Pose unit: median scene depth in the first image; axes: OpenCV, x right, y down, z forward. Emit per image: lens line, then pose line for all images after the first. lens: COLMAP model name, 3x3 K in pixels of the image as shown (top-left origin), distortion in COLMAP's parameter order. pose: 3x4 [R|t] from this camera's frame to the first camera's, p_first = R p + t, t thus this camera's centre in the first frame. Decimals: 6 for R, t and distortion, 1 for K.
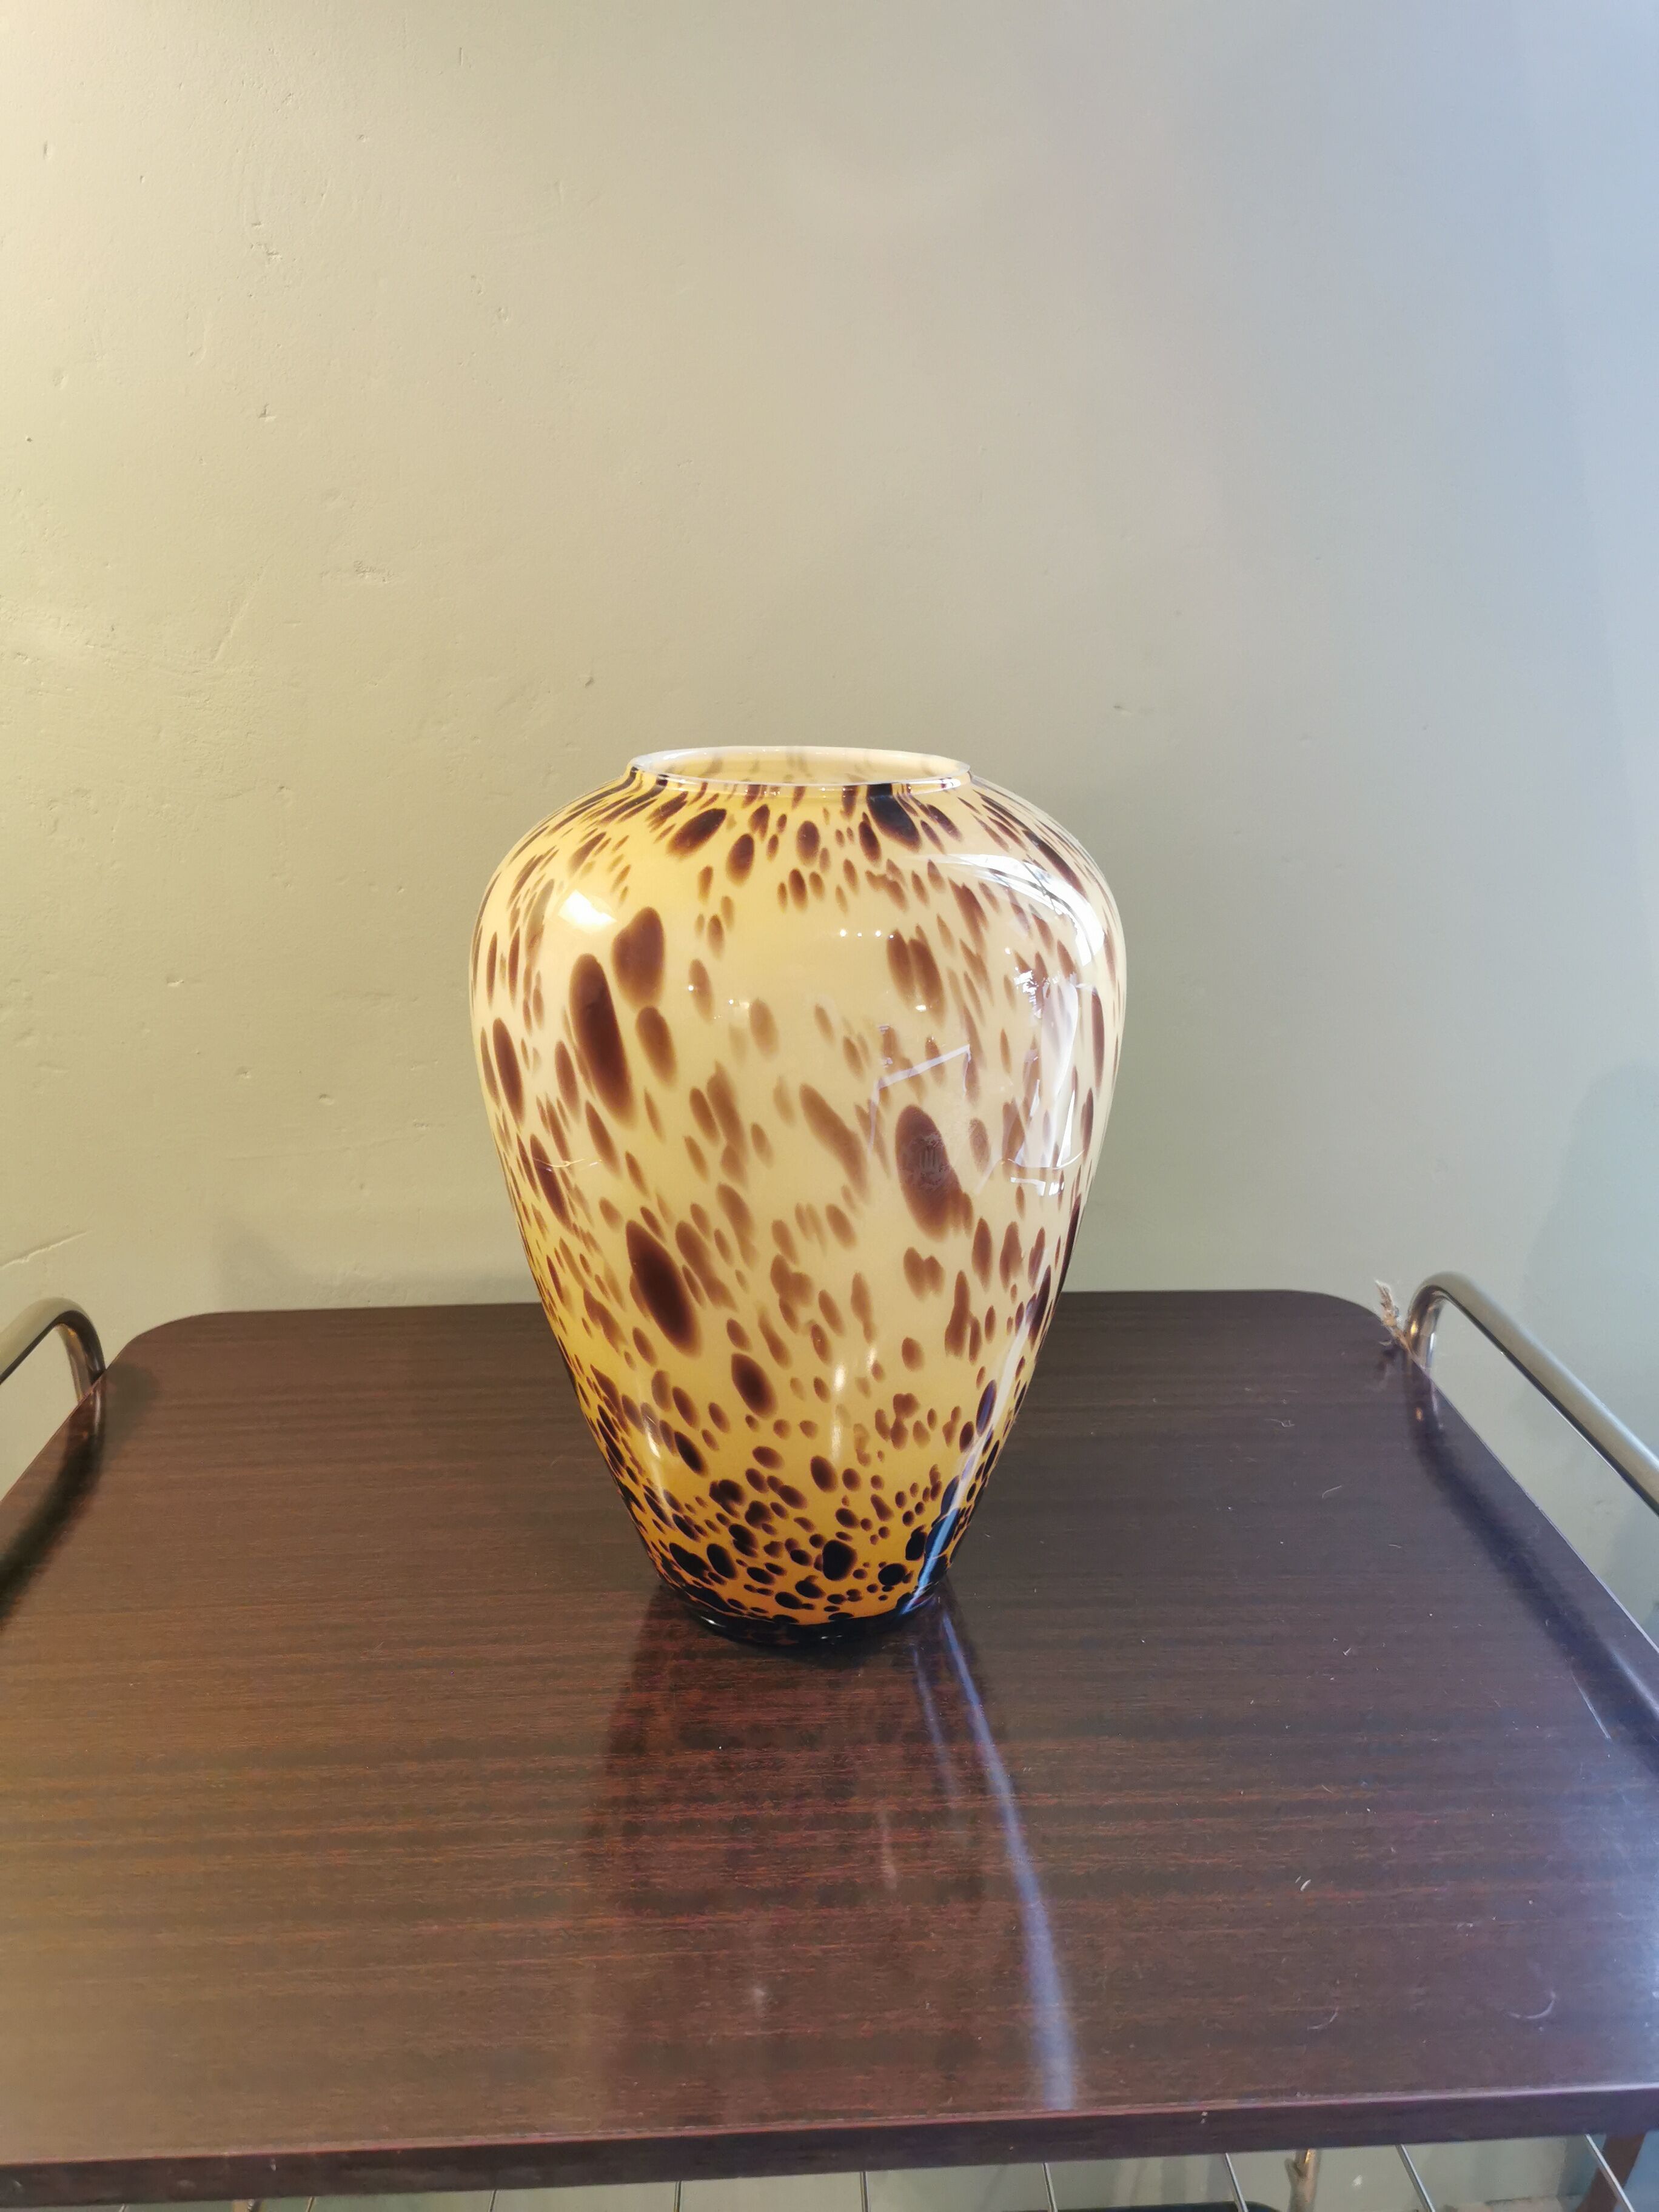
lens RADIAL K [[1789.1, 0, 824.9], [0, 1789.1, 1073.9], [0, 0, 1]] dist [0.059060, -0.123185]
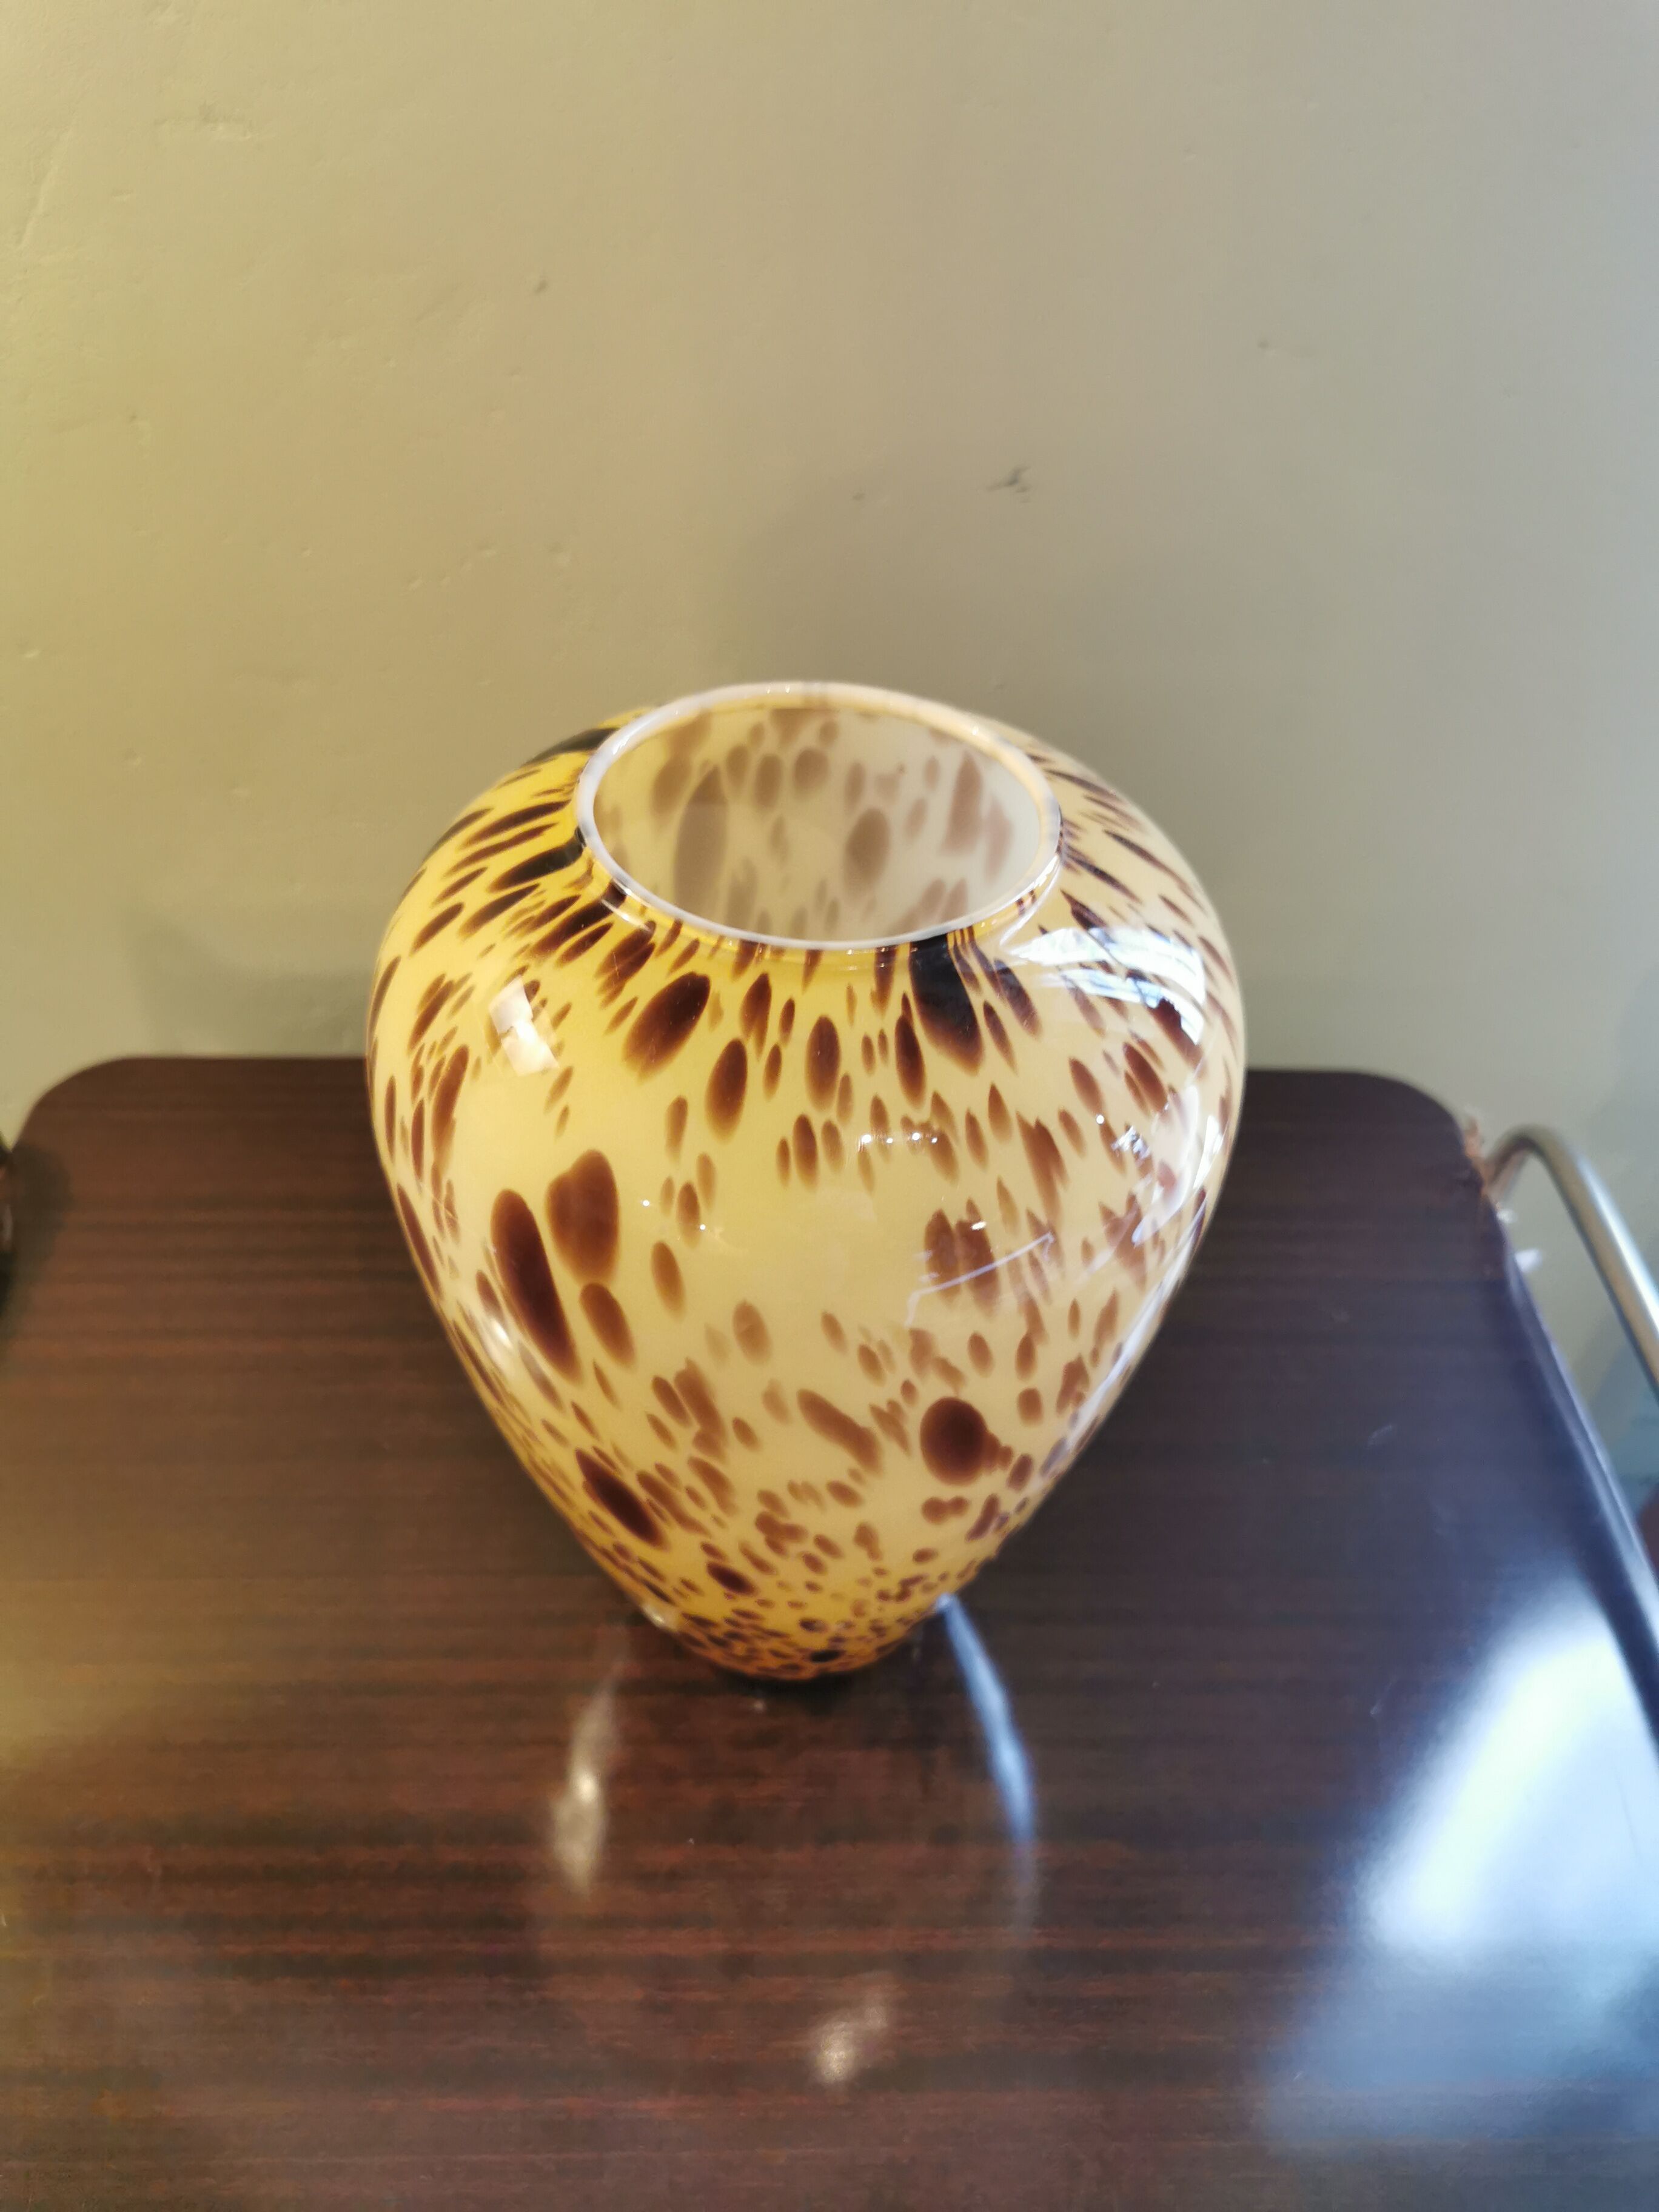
lens RADIAL K [[1789.1, 0, 828.8], [0, 1789.1, 1075.5], [0, 0, 1]] dist [0.059060, -0.123185]
pose [[0.999048, 0.042996, 0.007383, -0.011606], [-0.042037, 0.903520, 0.426479, -0.407099], [0.011666, -0.426383, 0.904468, 0.346137]]
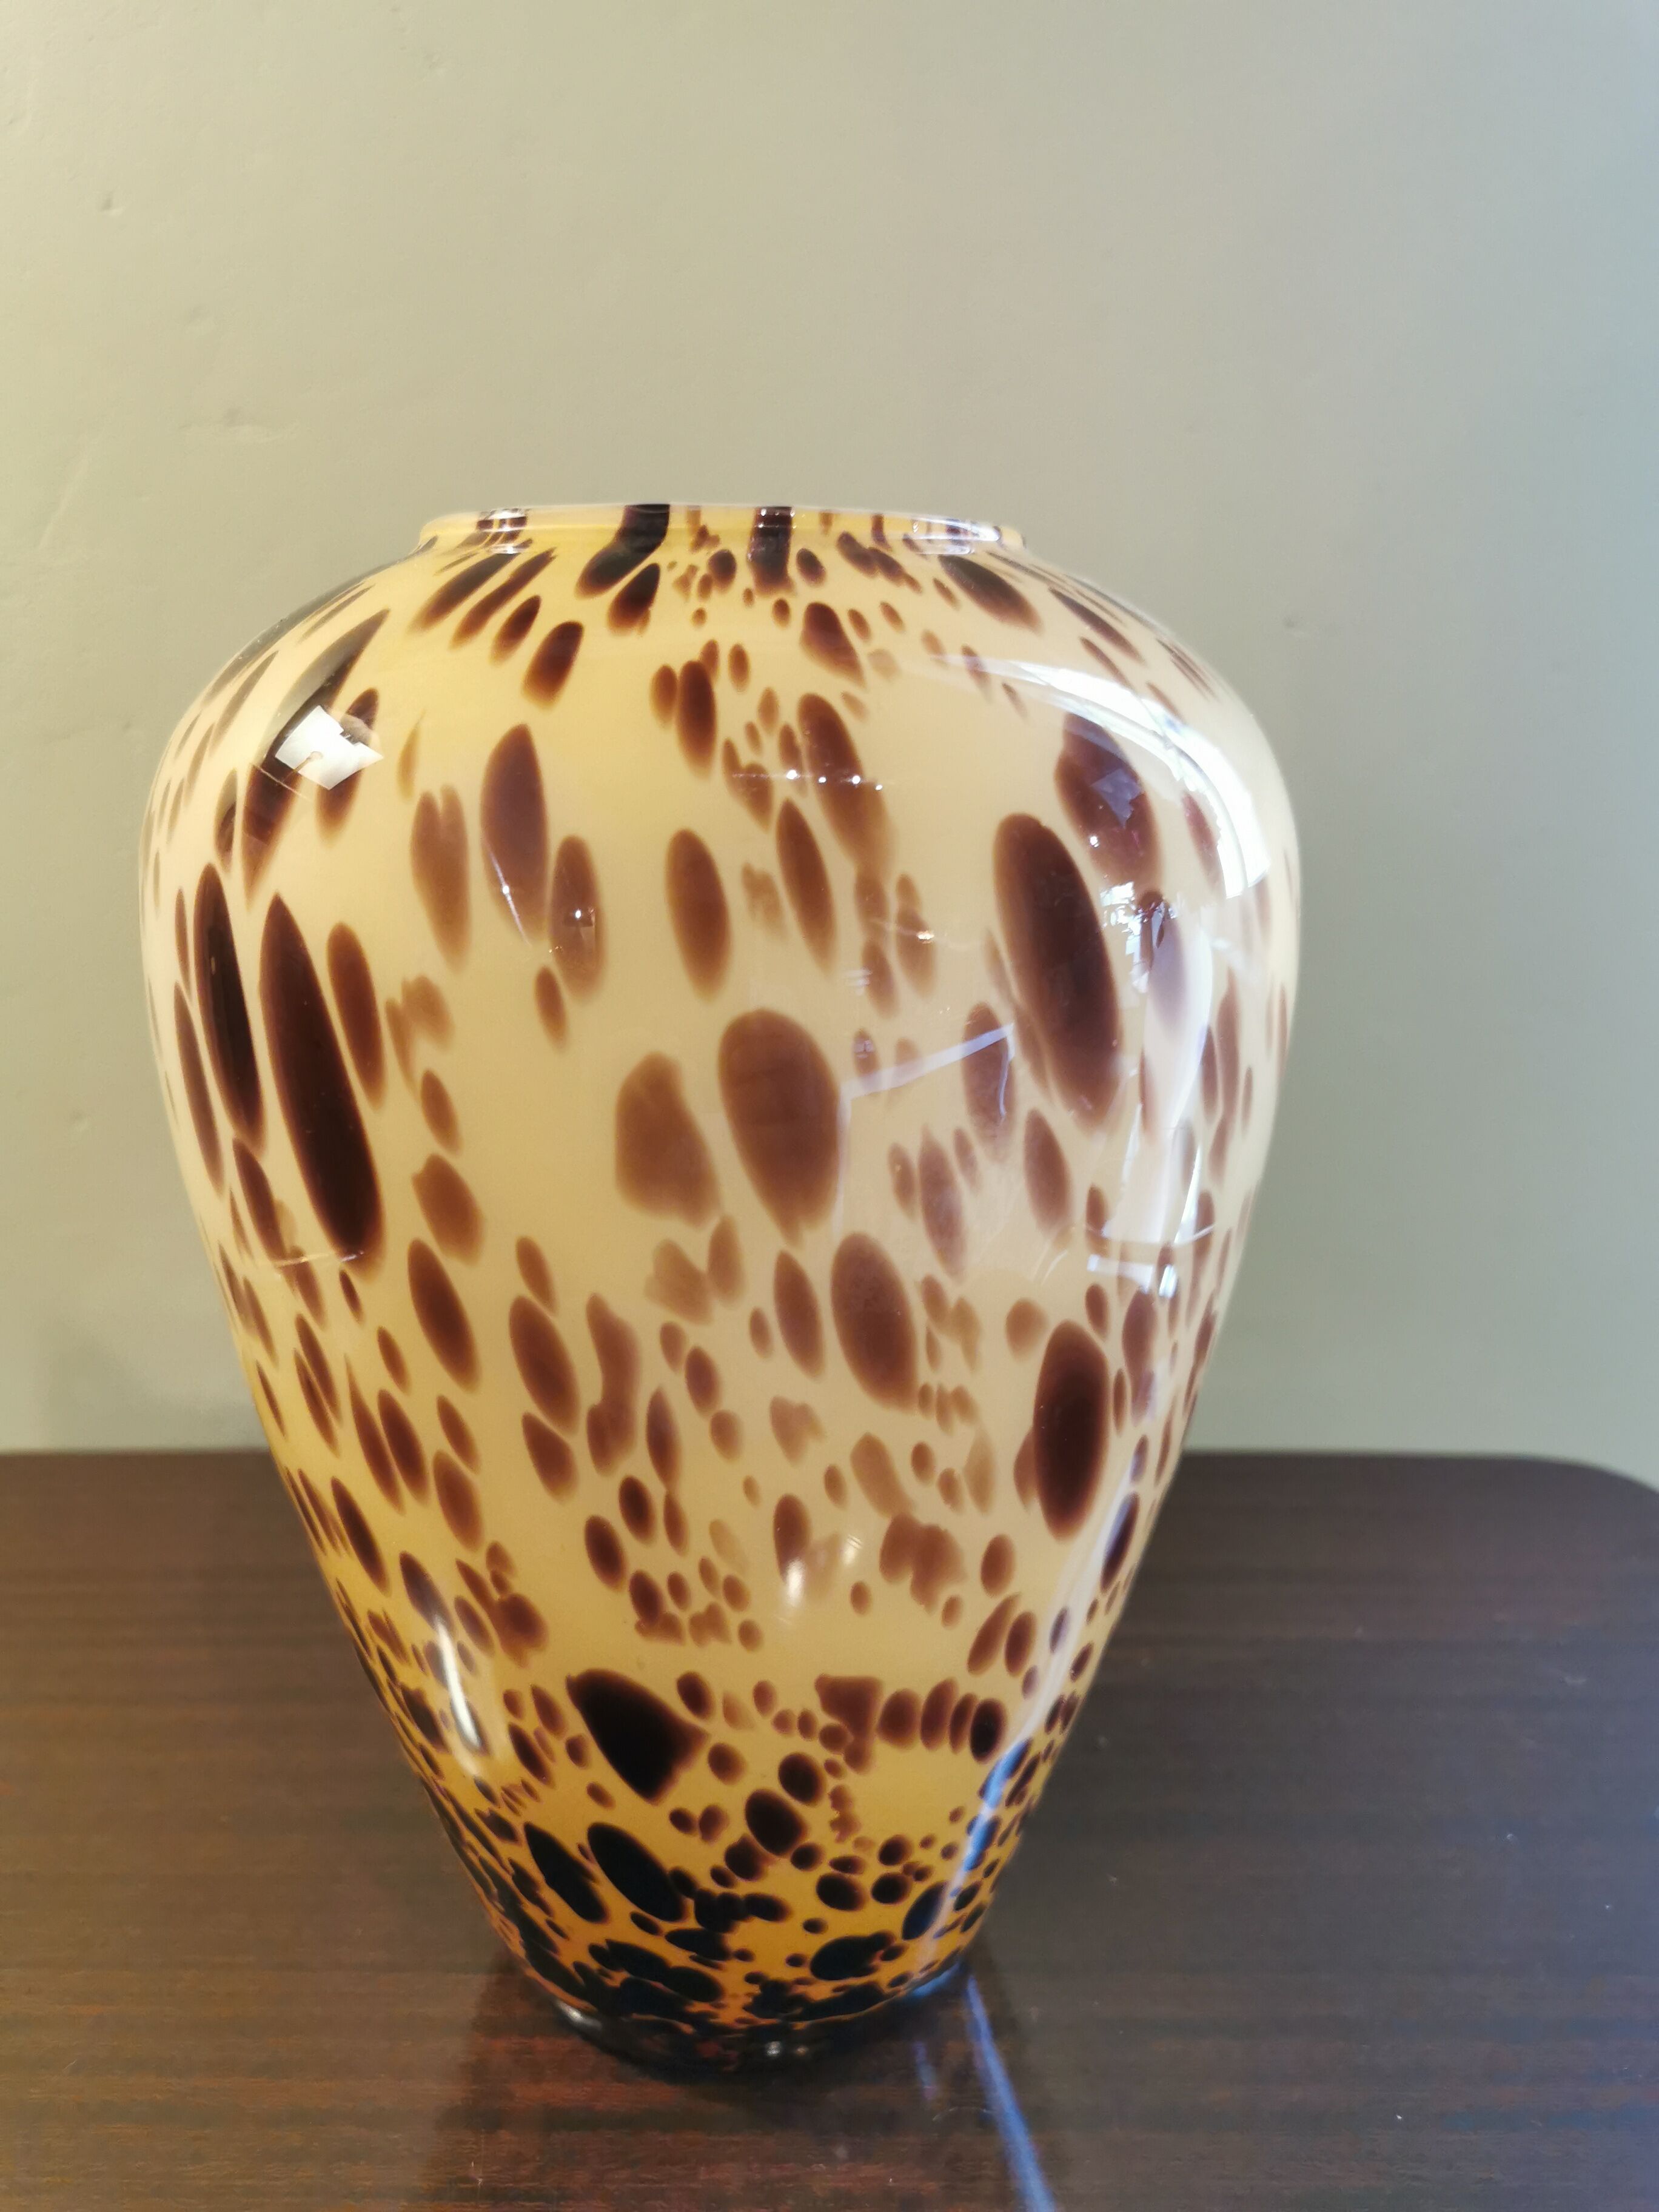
lens RADIAL K [[1789.1, 0, 817.7], [0, 1789.1, 1091.3], [0, 0, 1]] dist [0.059060, -0.123185]
pose [[0.998989, 0.017062, -0.041581, 0.014911], [-0.019085, 0.998628, -0.048757, 0.030560], [0.040692, 0.049501, 0.997945, 0.487827]]
